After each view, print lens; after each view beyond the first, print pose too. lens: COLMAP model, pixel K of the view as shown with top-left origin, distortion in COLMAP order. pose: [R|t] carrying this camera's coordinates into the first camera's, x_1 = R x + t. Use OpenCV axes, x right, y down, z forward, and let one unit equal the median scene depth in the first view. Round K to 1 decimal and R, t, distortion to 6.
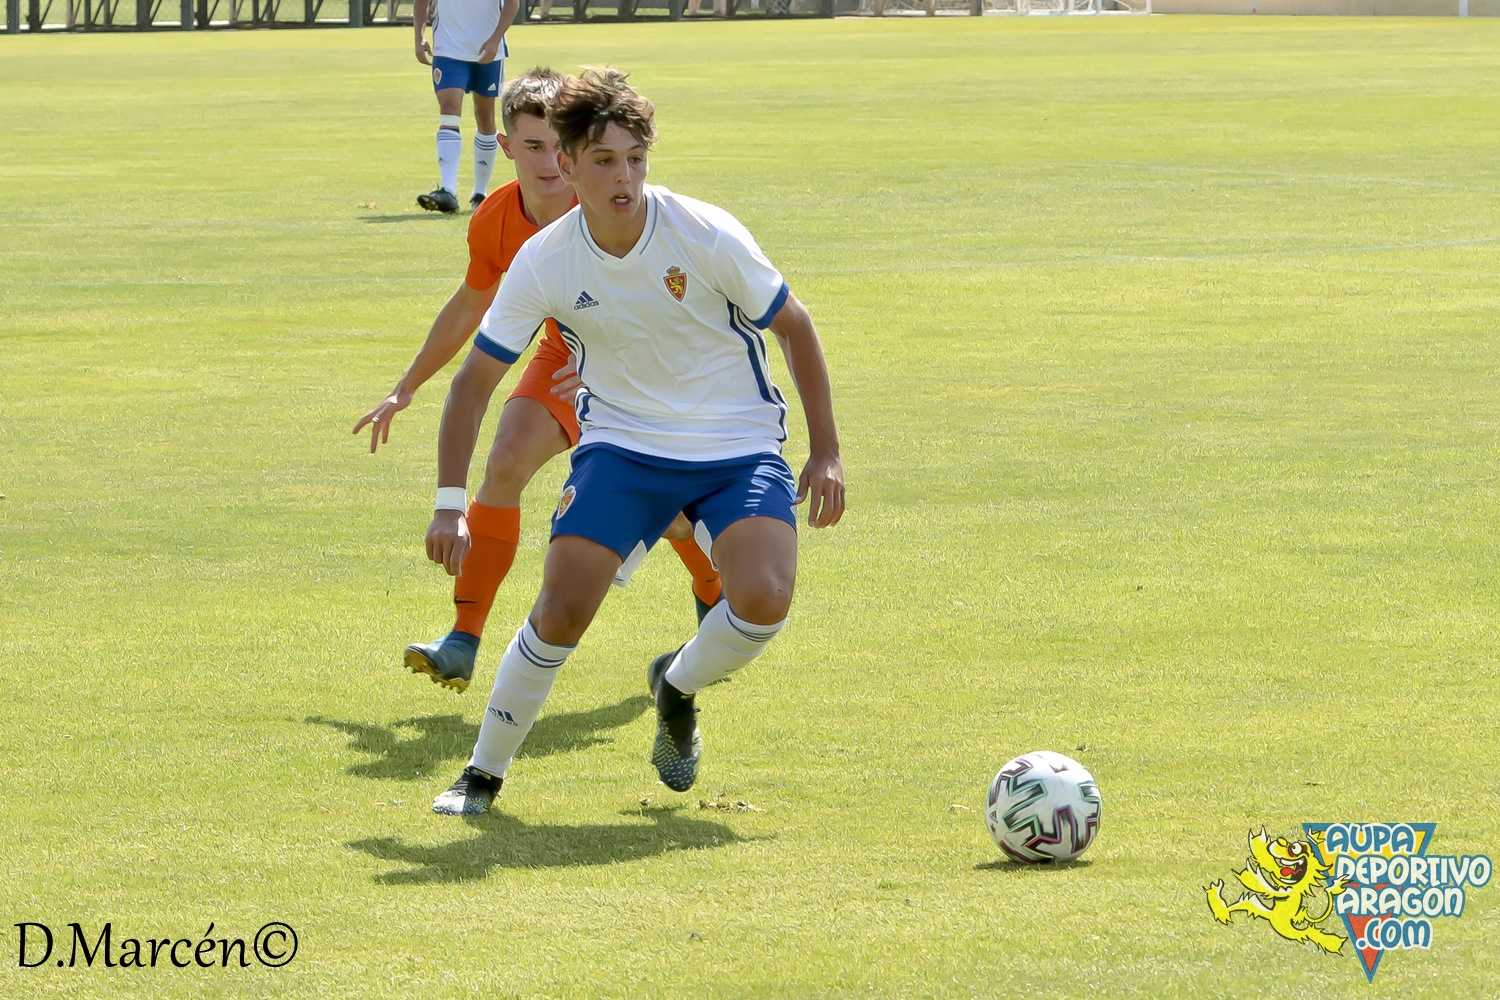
lens RADIAL K [[5544.7, 0, 746.3], [0, 5544.7, 497.1], [0, 0, 1]] dist [-0.084514, 0.000000]
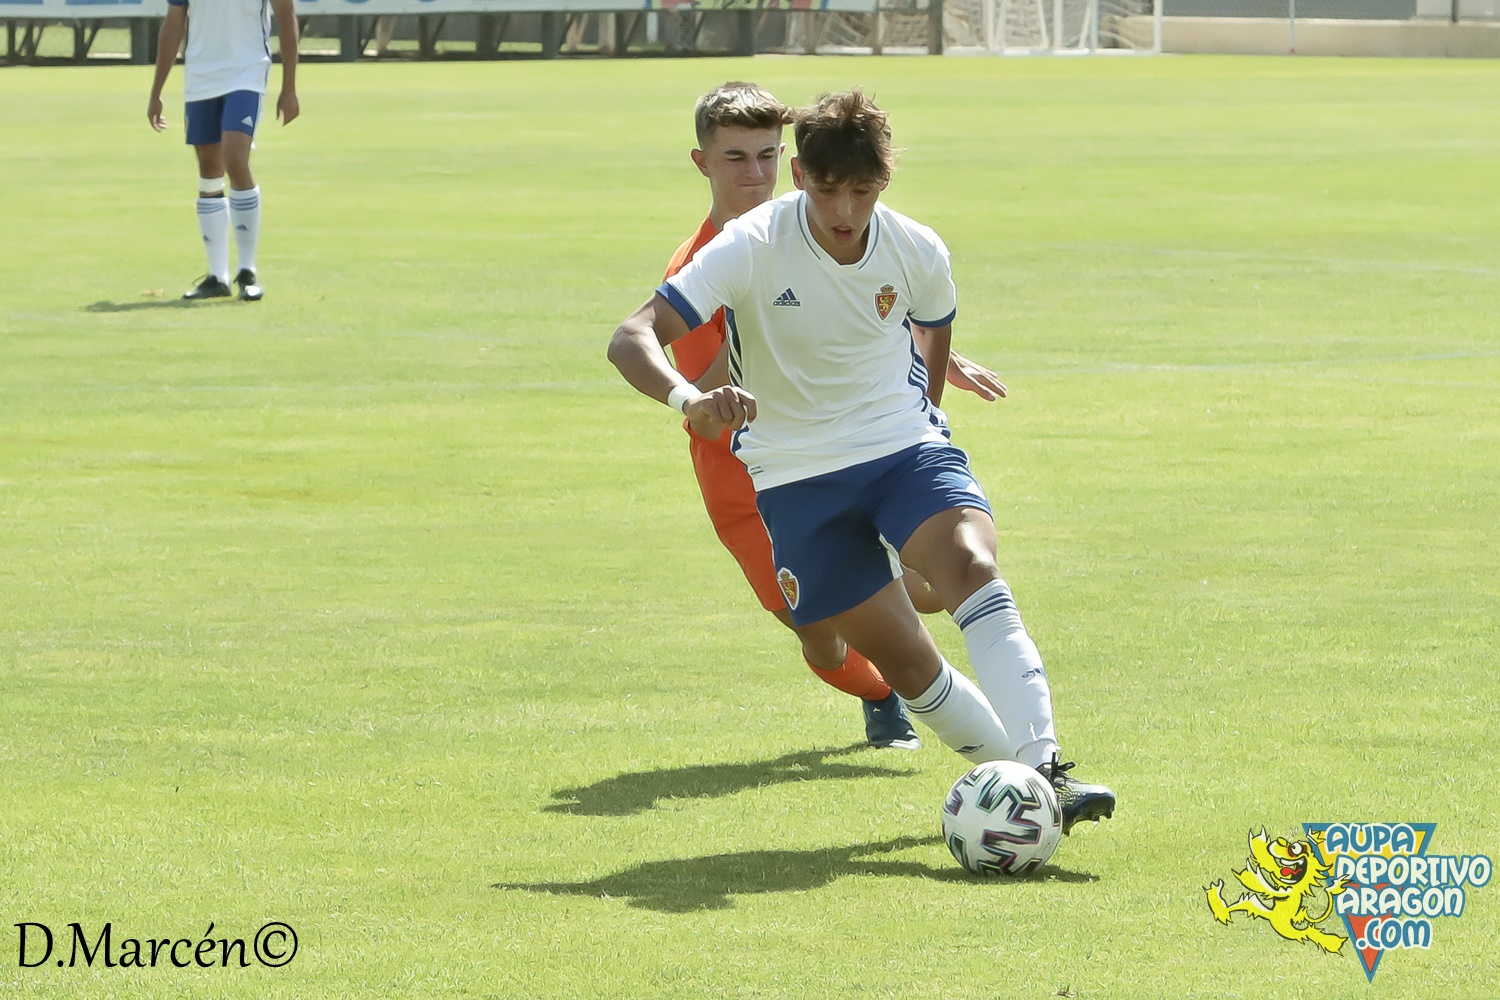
lens RADIAL K [[5488.6, 0, 753.8], [0, 5488.6, 502.9], [0, 0, 1]] dist [-0.083039, 0.000000]
pose [[0.999979, 0.006493, -0.000321, 0.016547], [-0.006492, 0.999977, 0.001985, -0.025147], [0.000333, -0.001982, 0.999998, 0.228034]]
